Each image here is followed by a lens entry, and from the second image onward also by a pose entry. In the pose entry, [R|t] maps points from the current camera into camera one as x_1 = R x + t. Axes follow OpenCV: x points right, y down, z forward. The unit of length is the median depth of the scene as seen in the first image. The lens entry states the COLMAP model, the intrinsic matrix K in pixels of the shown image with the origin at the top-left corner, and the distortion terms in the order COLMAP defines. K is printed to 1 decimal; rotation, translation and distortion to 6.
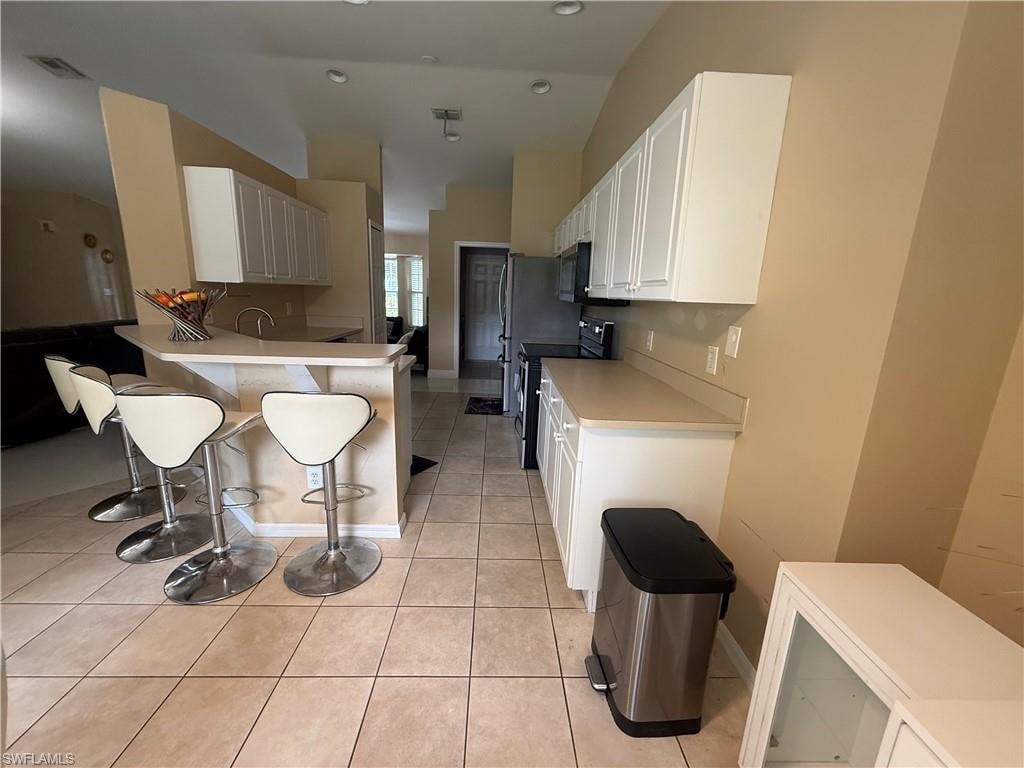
lens RADIAL K [[405.0, 0, 512.0], [0, 405.0, 384.0], [0, 0, 1]] dist [-0.000909, -0.000112]
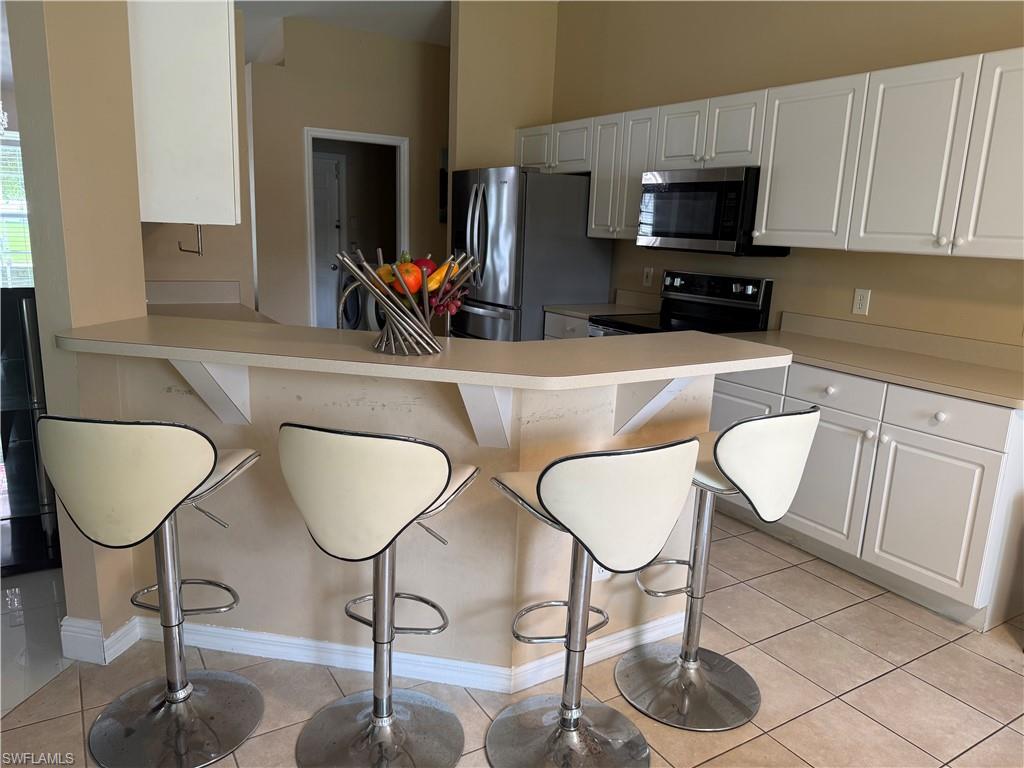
lens RADIAL K [[726.6, 0, 512.0], [0, 726.6, 384.0], [0, 0, 1]] dist [0.000314, -0.002810]
pose [[0.870875, -0.108853, 0.479299, -1.064051], [0.100775, 0.993995, 0.042639, -0.089041], [-0.481062, 0.011168, 0.876615, 0.117090]]
